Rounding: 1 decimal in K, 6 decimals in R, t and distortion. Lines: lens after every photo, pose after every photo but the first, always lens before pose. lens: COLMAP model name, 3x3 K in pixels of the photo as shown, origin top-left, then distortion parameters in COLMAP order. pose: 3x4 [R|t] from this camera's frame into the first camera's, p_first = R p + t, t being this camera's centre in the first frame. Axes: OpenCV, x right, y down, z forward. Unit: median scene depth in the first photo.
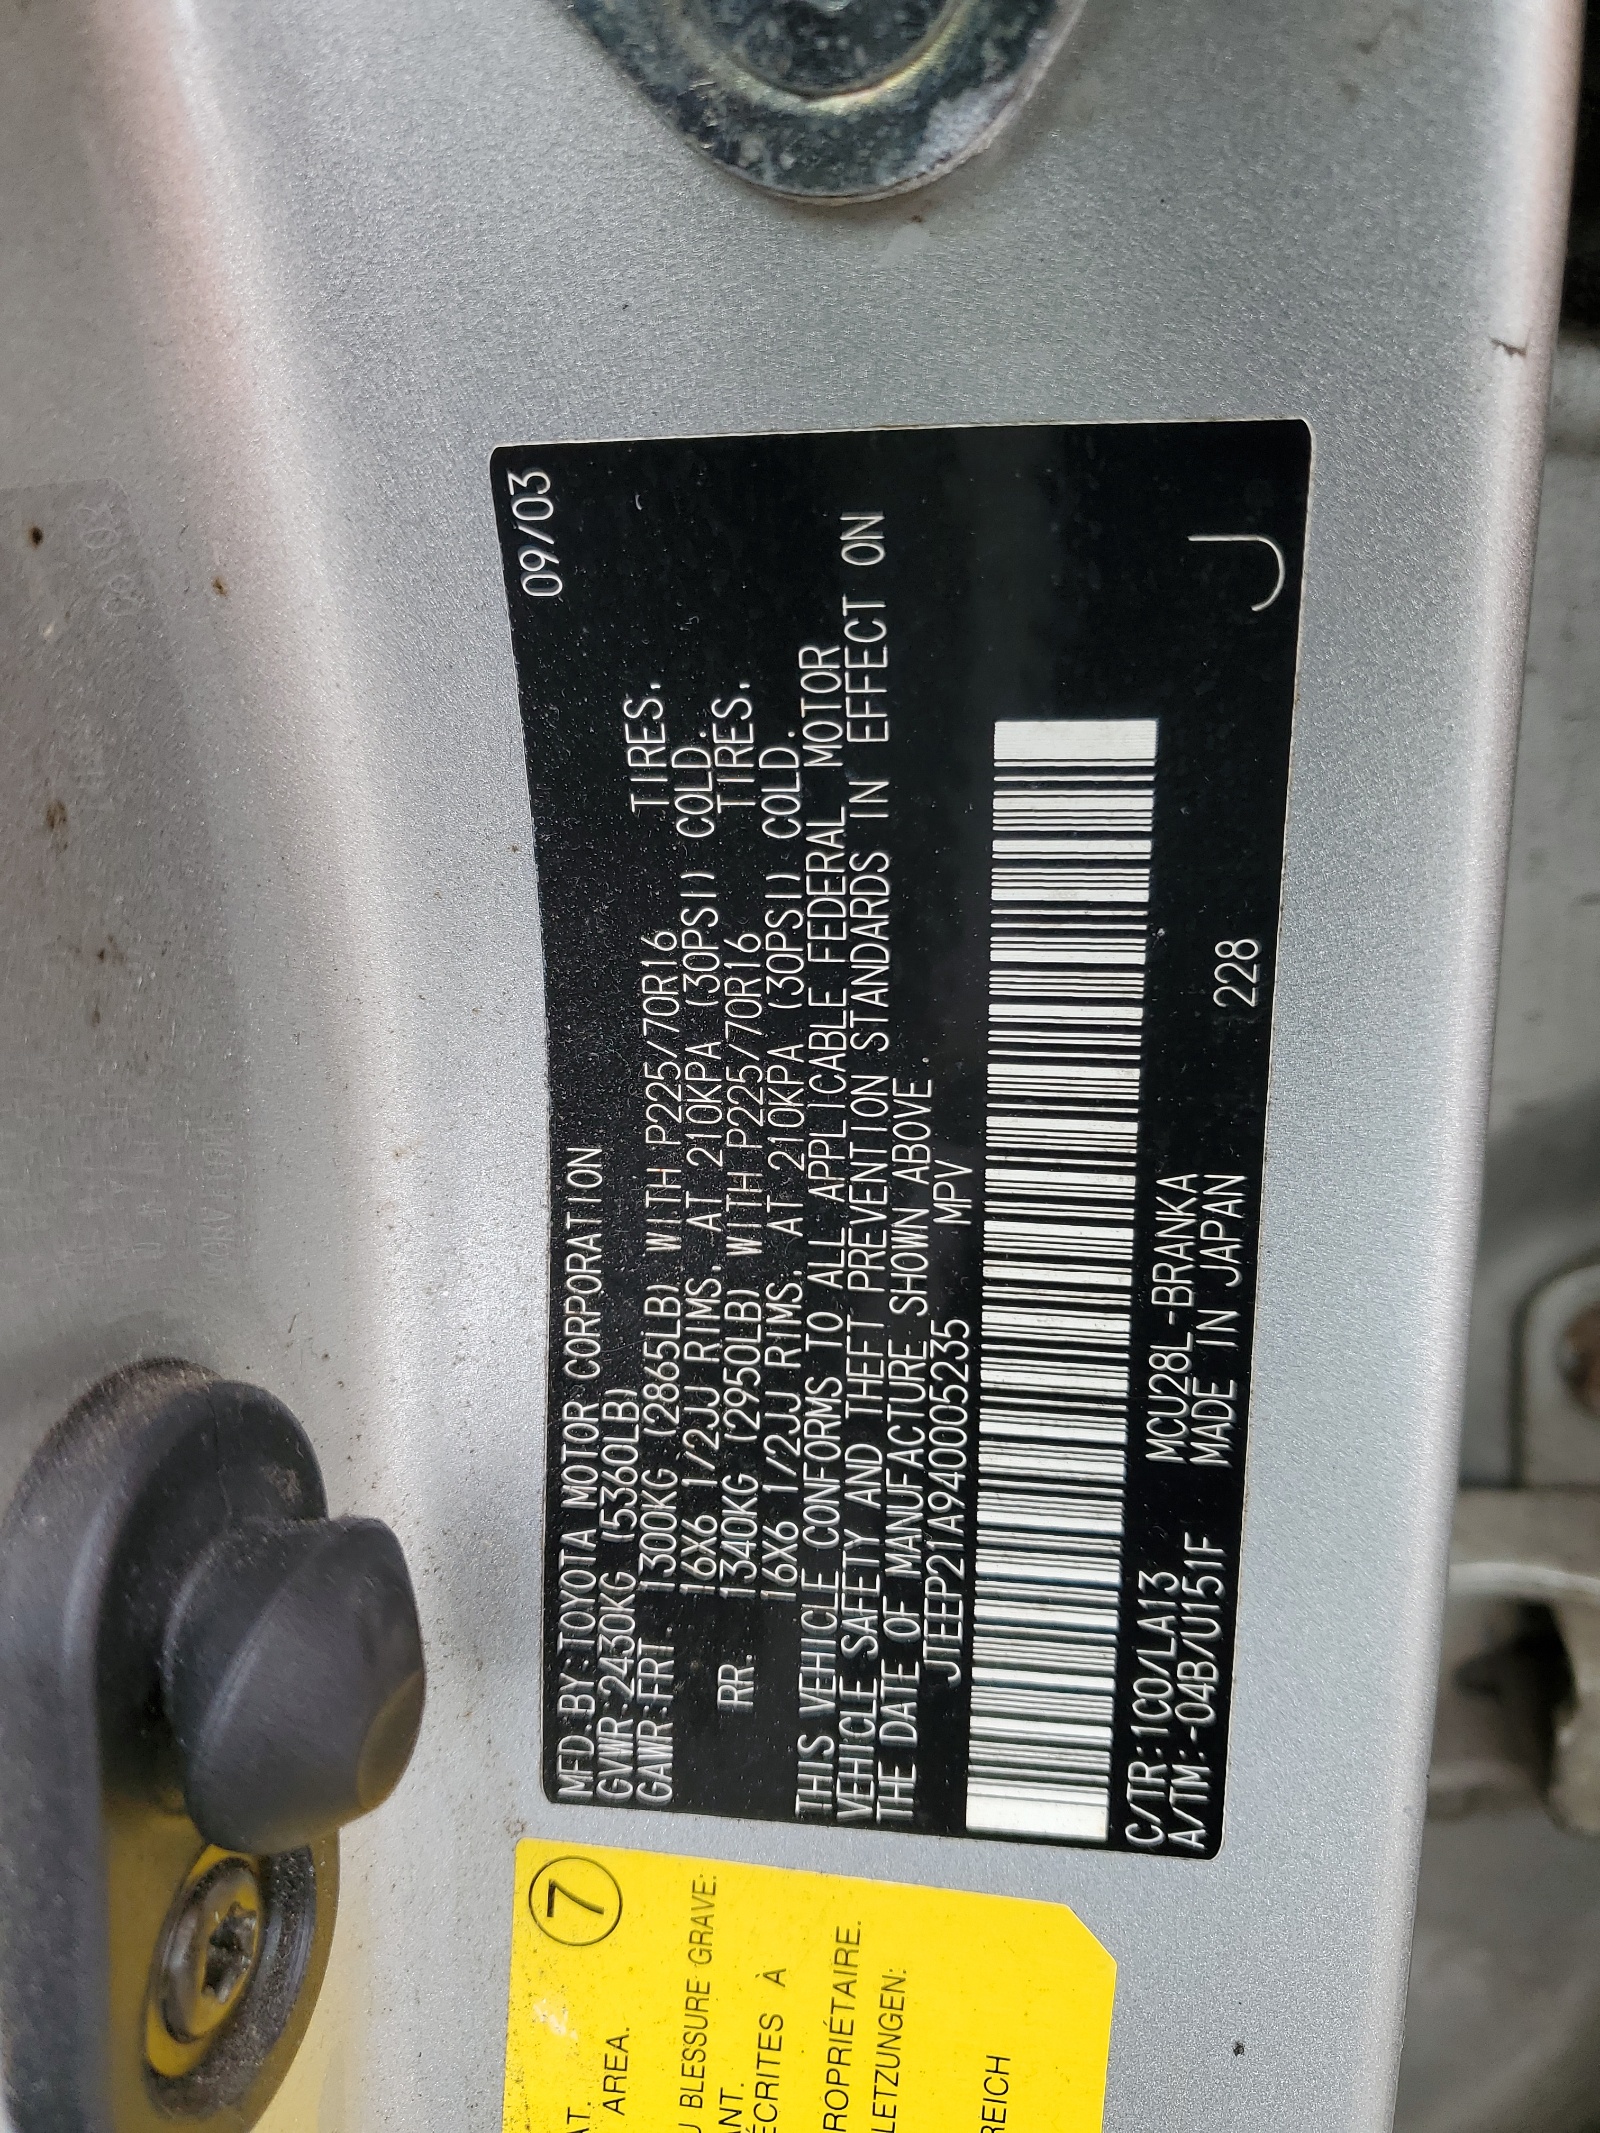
lens RADIAL K [[1608.0, 0, 800.7], [0, 1608.0, 1066.2], [0, 0, 1]] dist [0.006825, -0.000176]
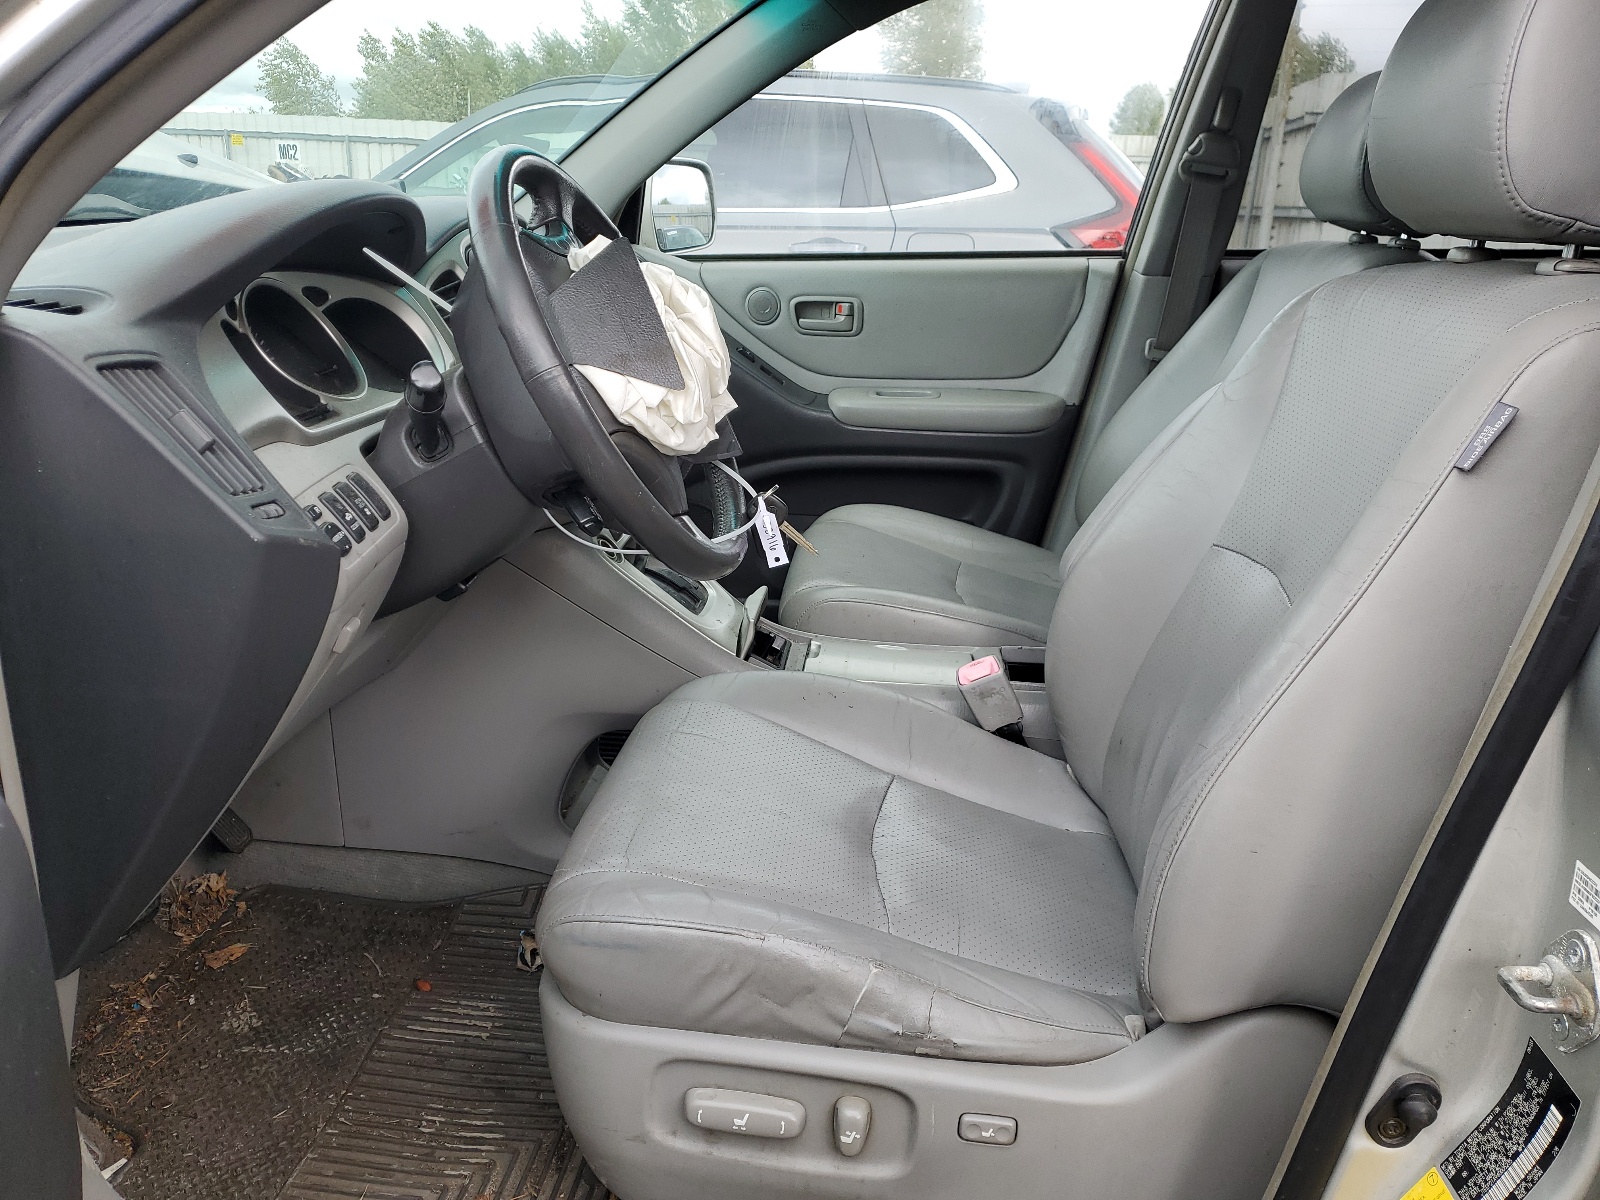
lens RADIAL K [[1206.2, 0, 800.5], [0, 1206.2, 600.1], [0, 0, 1]] dist [0.006825, -0.000176]
pose [[0.123055, 0.384710, -0.914798, 3.813779], [-0.517377, 0.811490, 0.271670, -1.765456], [0.846864, 0.439865, 0.298898, -4.612626]]
